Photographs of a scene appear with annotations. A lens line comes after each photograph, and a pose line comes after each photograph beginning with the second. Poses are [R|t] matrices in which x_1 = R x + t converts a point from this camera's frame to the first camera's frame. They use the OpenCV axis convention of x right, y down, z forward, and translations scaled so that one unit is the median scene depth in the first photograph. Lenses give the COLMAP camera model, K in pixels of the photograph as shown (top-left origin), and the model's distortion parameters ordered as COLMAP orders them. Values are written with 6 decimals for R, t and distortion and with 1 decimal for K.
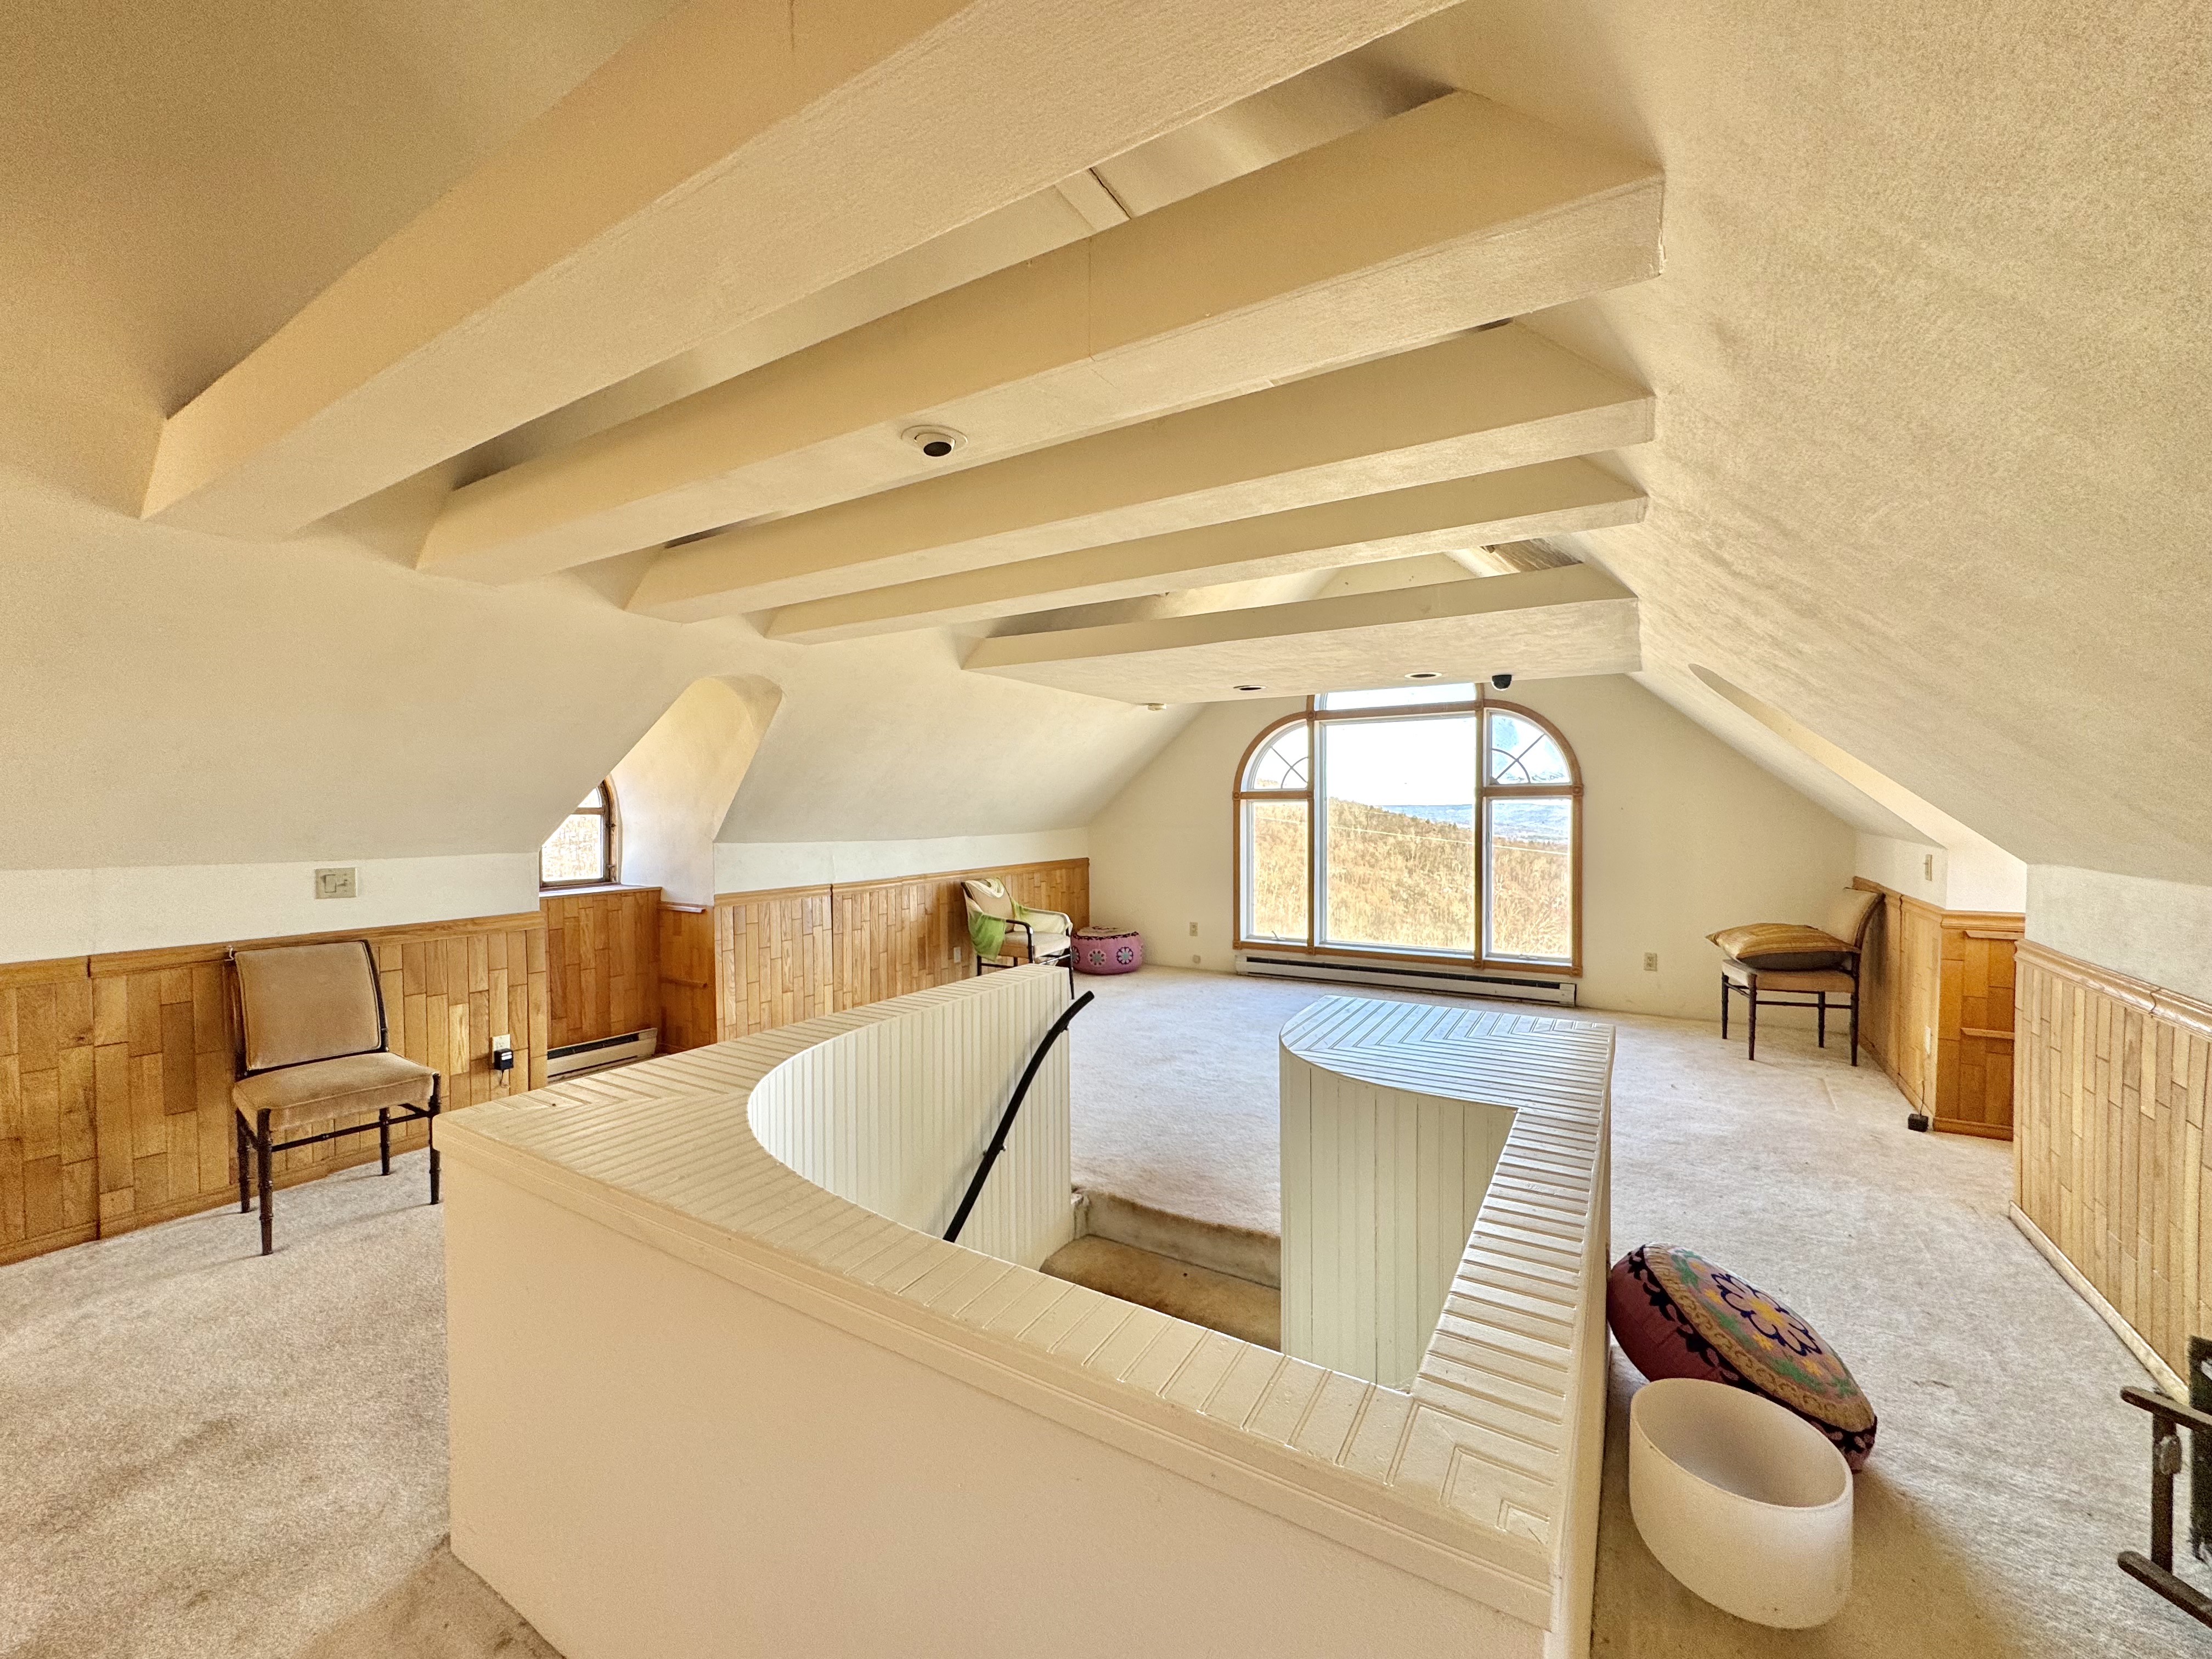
lens RADIAL K [[881.4, 0, 1106.0], [0, 881.4, 829.5], [0, 0, 1]] dist [-0.002846, 0.000414]
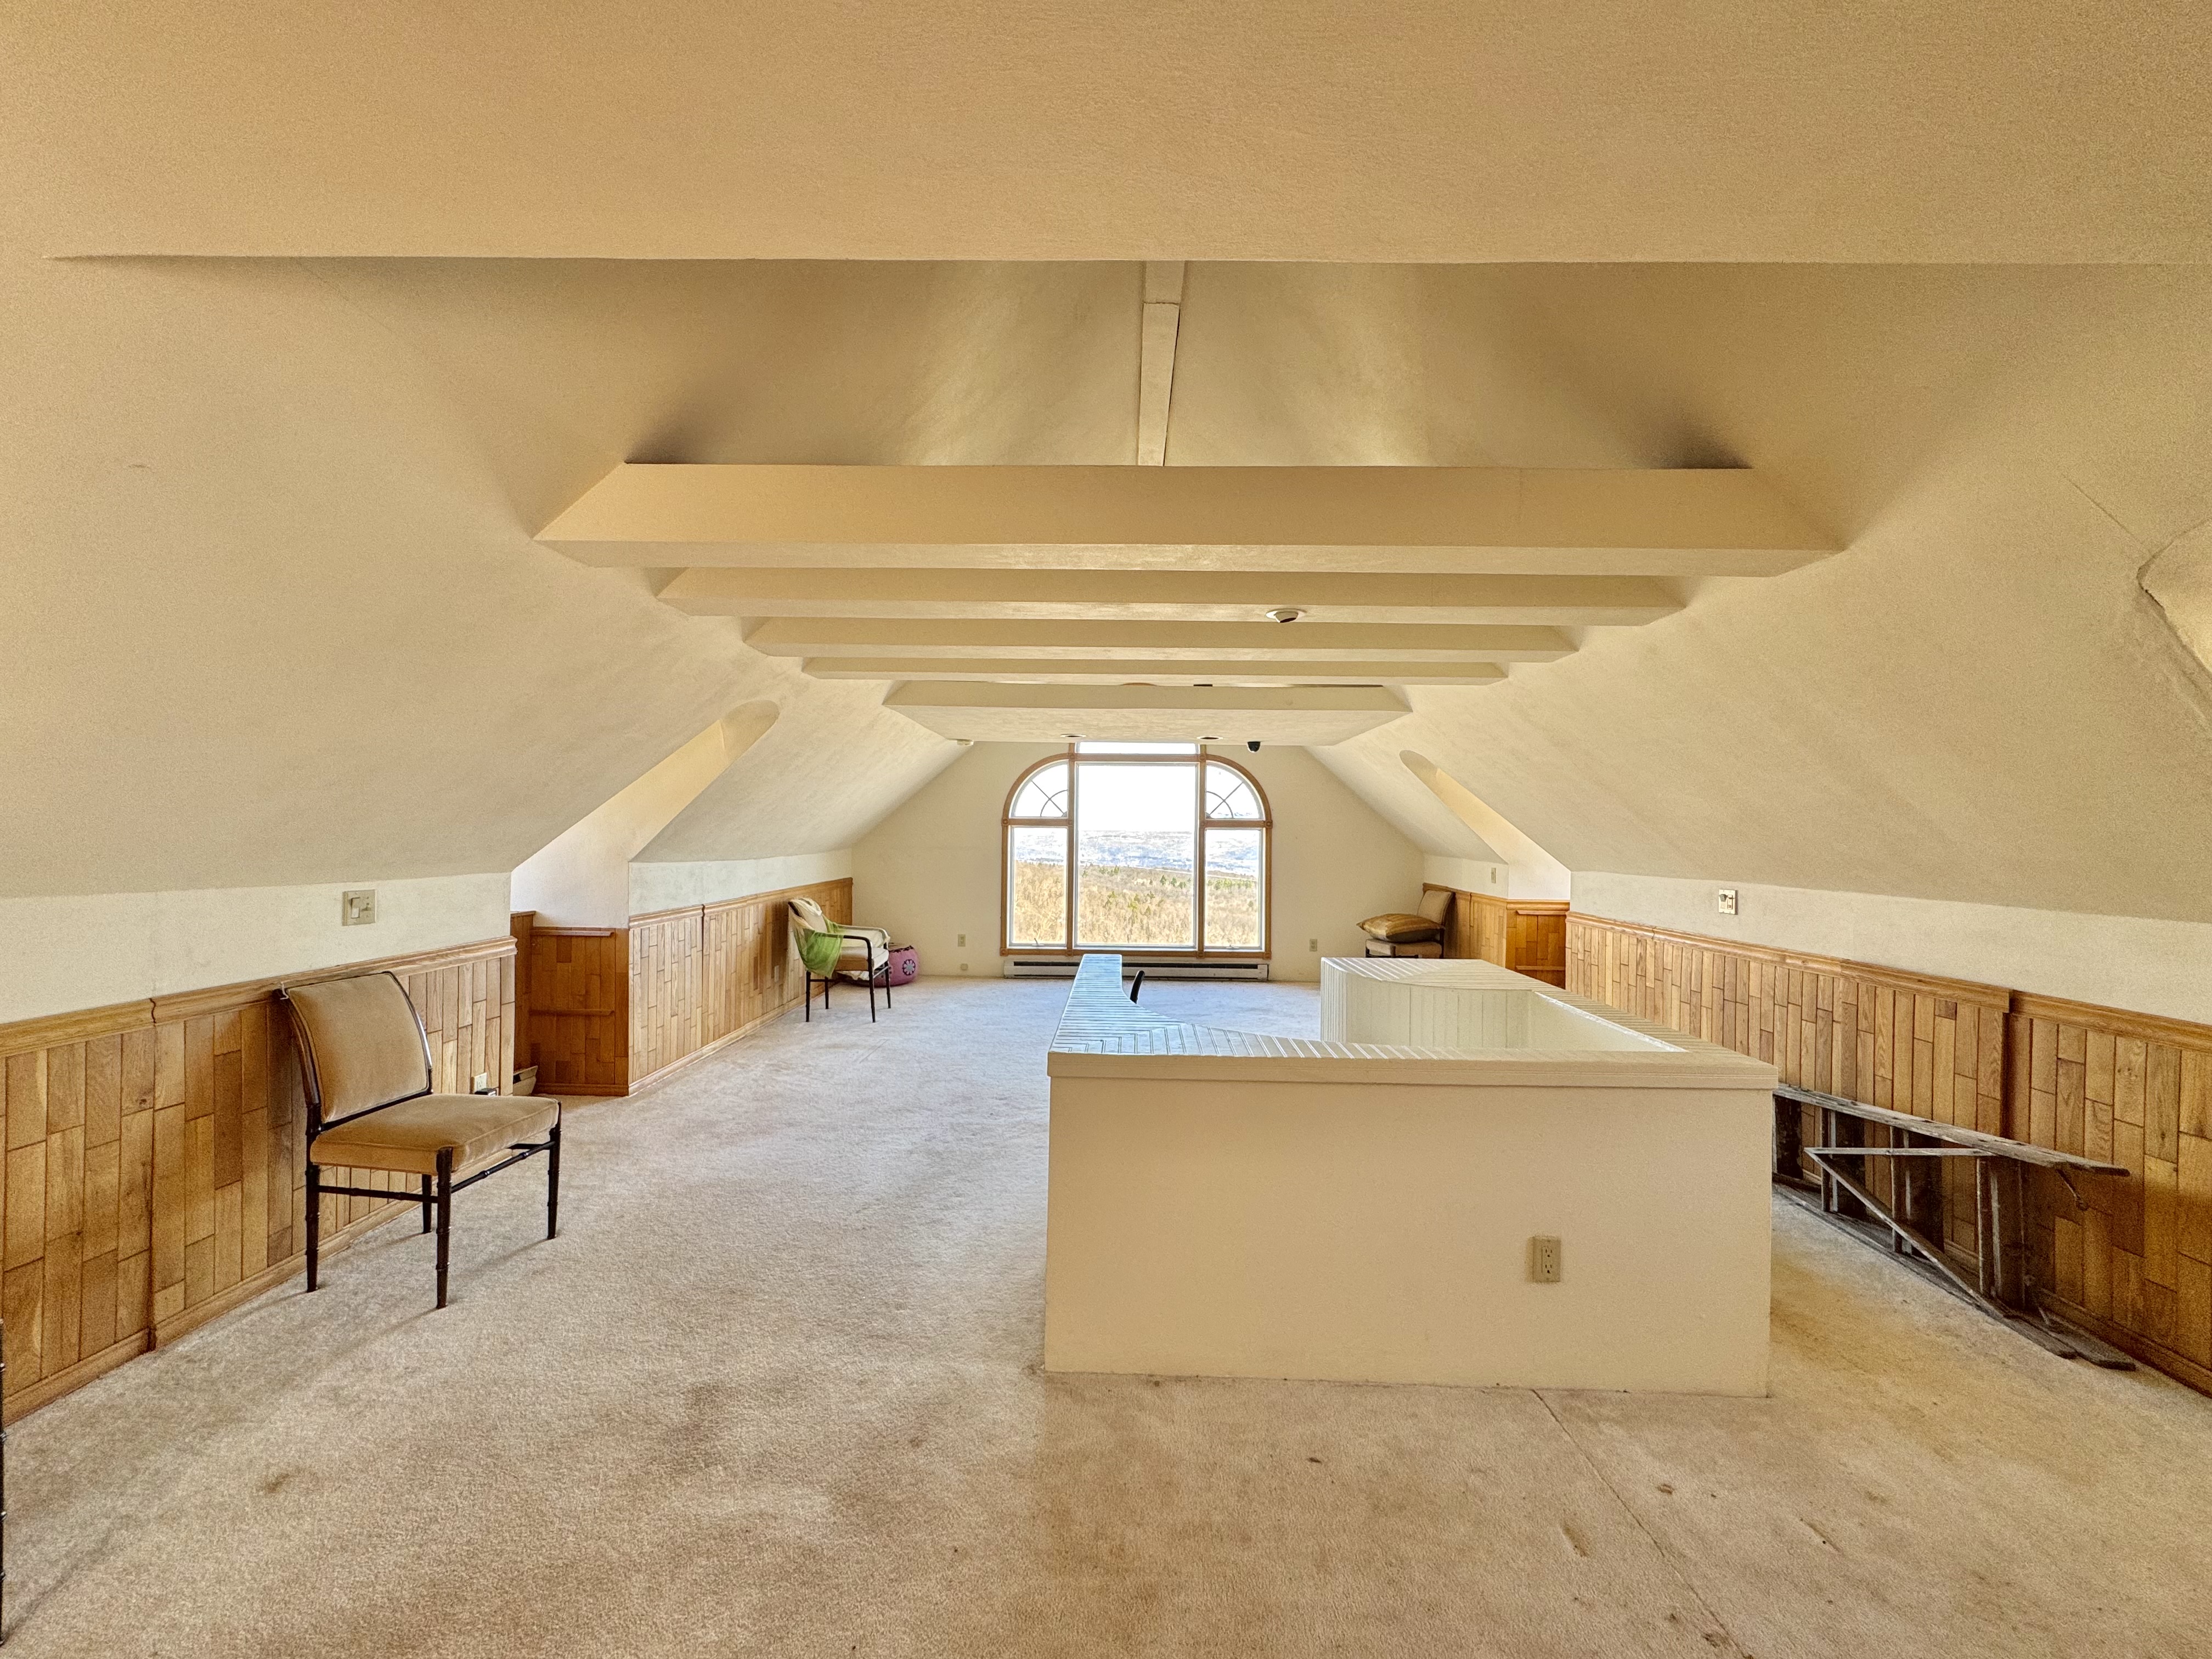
lens RADIAL K [[881.4, 0, 1106.0], [0, 881.4, 829.5], [0, 0, 1]] dist [-0.002846, 0.000414]
pose [[0.863966, 0.018113, 0.503225, -0.477825], [-0.005507, 0.999633, -0.026525, 0.002168], [-0.503521, 0.020145, 0.863748, -0.090570]]
